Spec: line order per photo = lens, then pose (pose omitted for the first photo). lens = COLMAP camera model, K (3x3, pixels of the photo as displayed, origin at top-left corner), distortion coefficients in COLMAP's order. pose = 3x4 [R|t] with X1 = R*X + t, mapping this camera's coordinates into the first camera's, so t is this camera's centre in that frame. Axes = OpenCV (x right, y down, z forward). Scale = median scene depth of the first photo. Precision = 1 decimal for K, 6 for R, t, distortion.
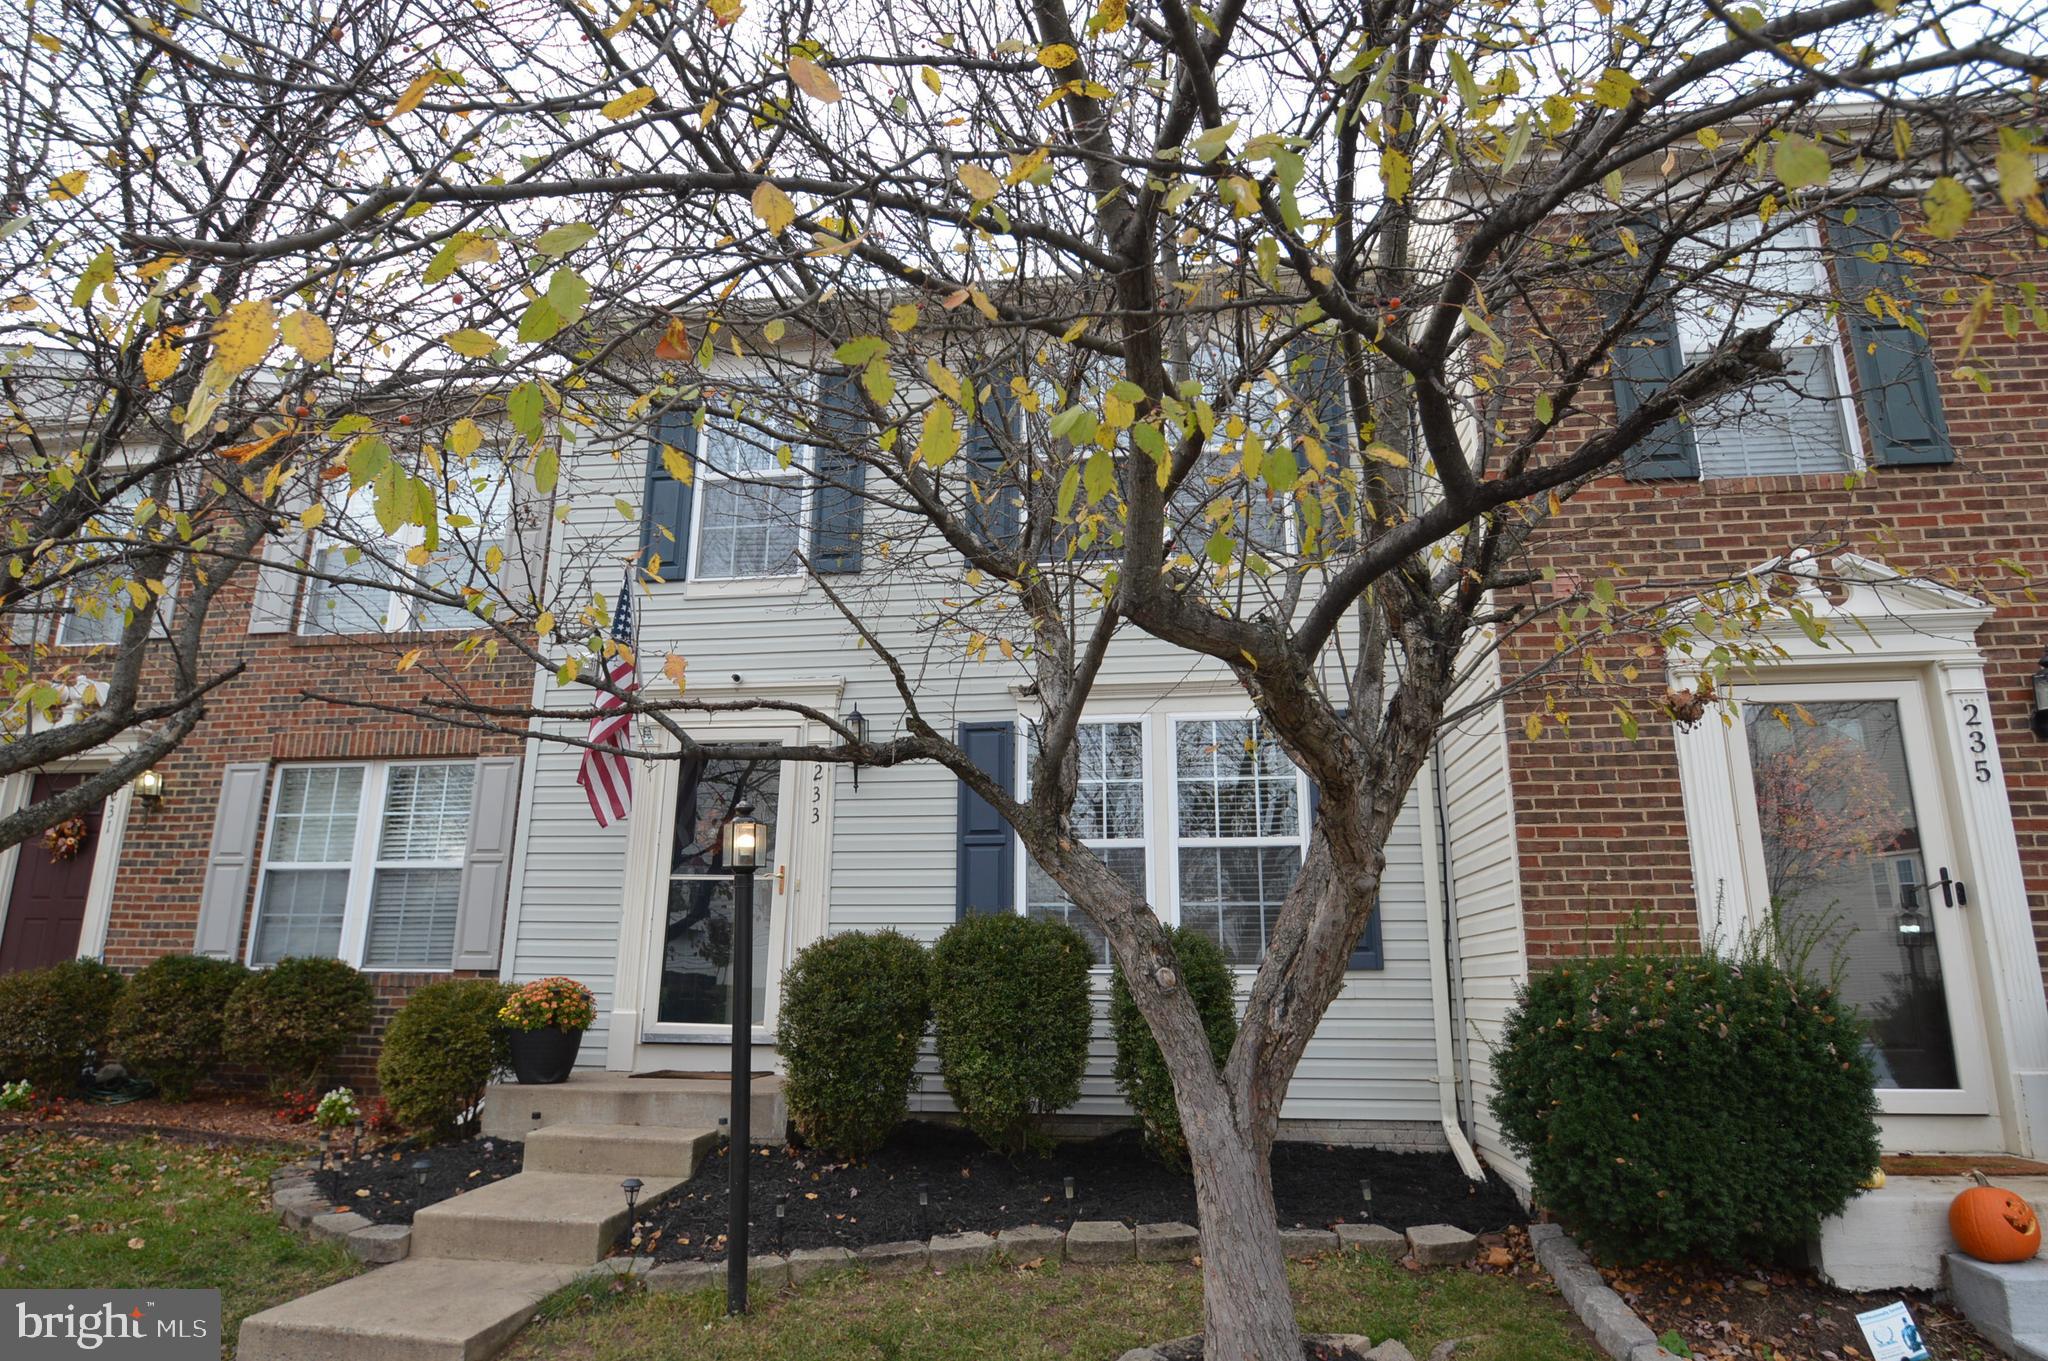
lens RADIAL K [[1139.5, 0, 1024.0], [0, 1139.5, 680.5], [0, 0, 1]] dist [-0.019789, -0.001900]
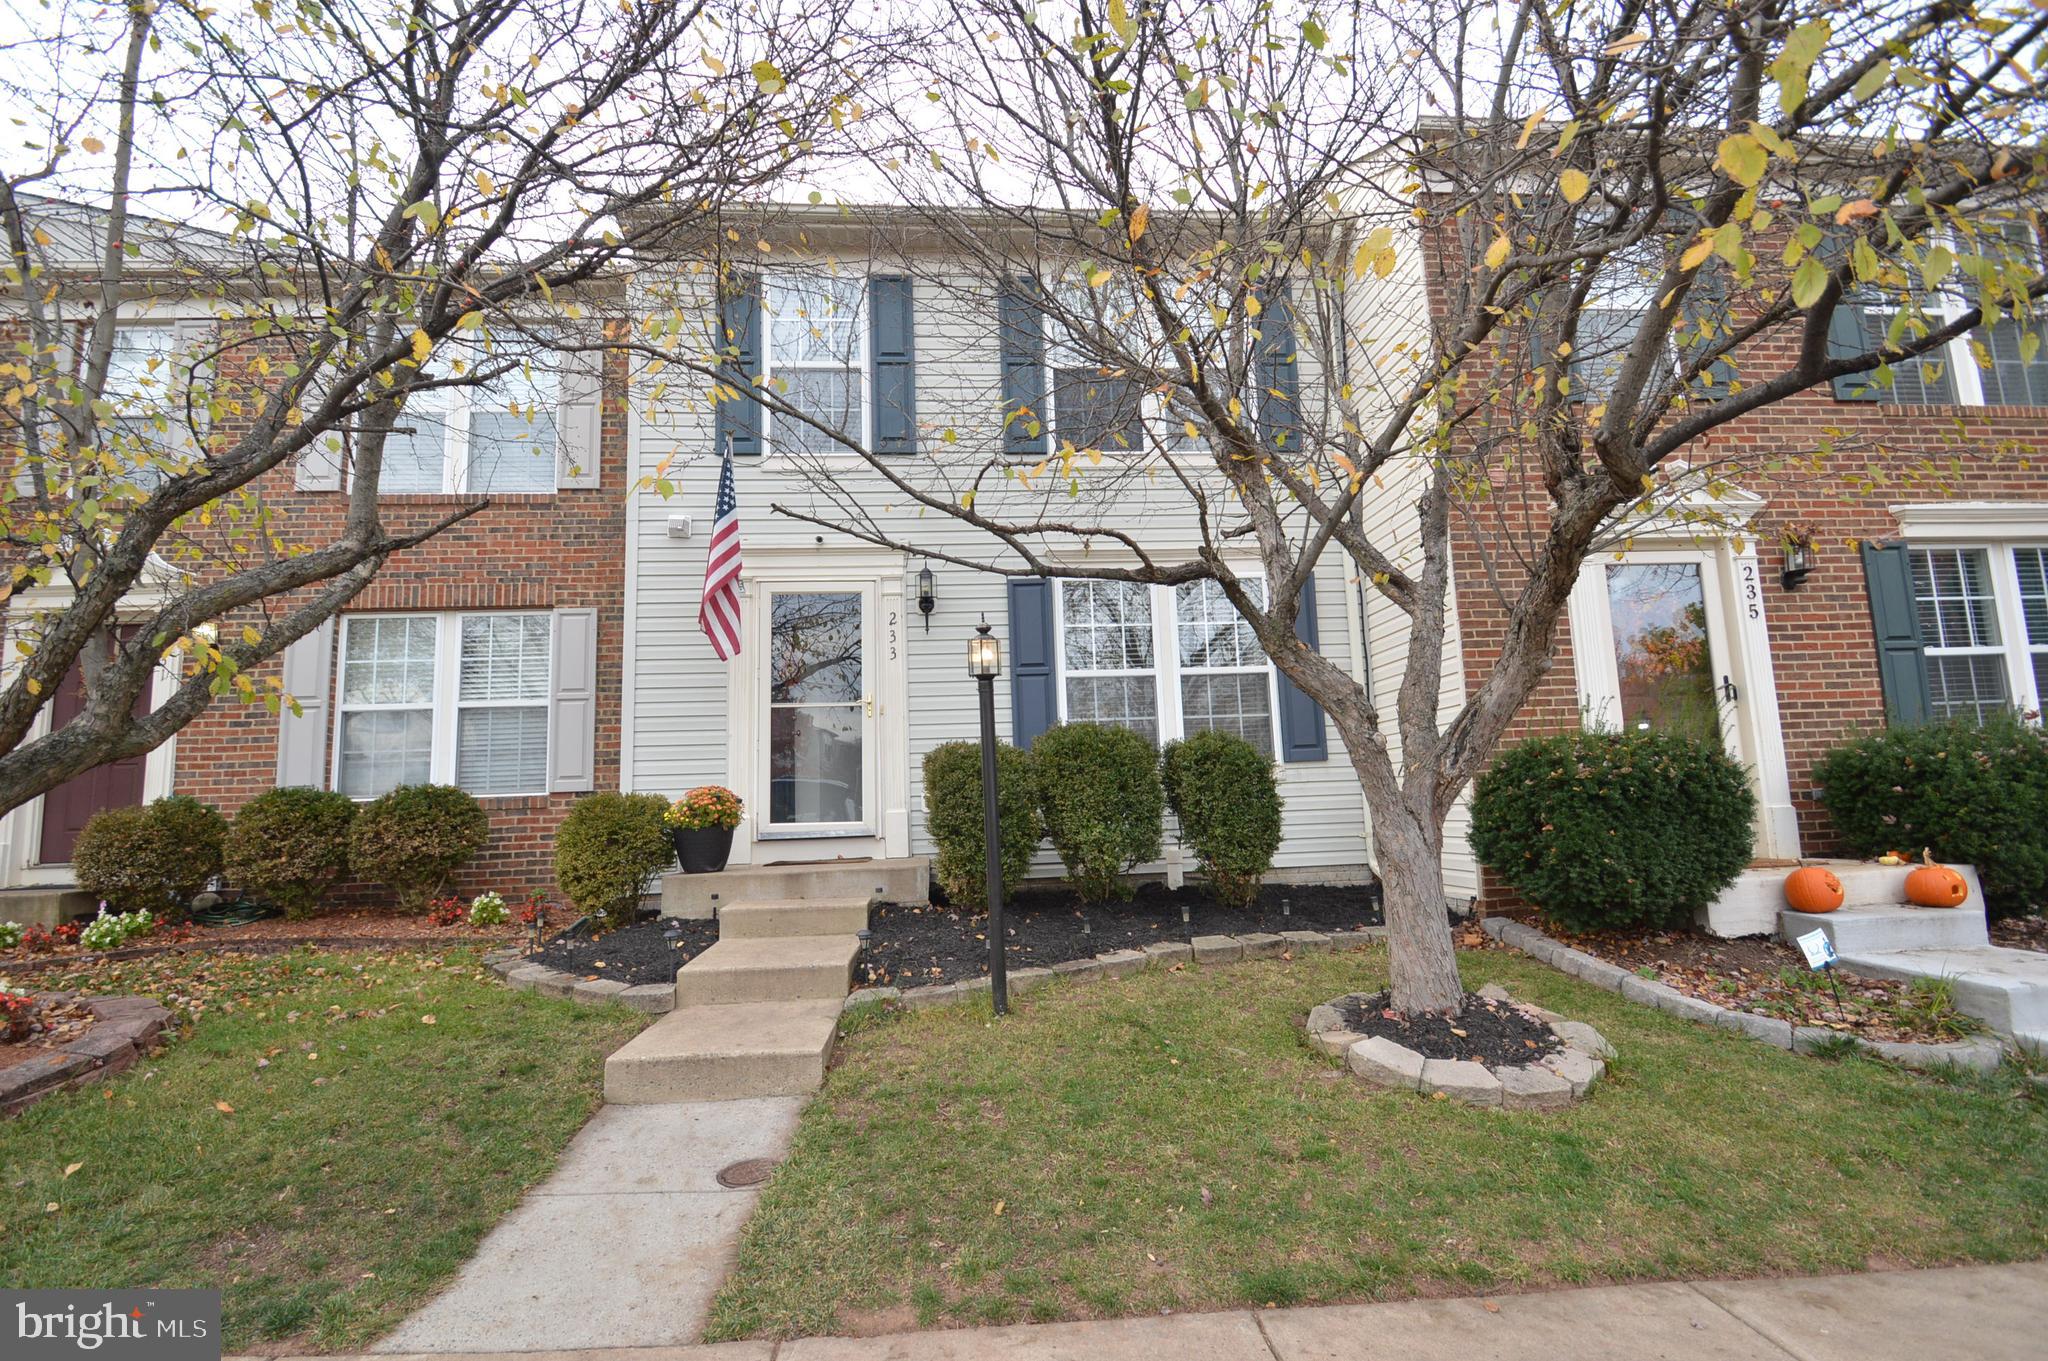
lens RADIAL K [[910.7, 0, 1024.0], [0, 910.7, 680.5], [0, 0, 1]] dist [0.003332, 0.000329]
pose [[0.976810, -0.011025, 0.213824, -0.300826], [-0.013568, 0.993478, 0.113211, 0.040921], [-0.213678, -0.113487, 0.970290, 0.017053]]
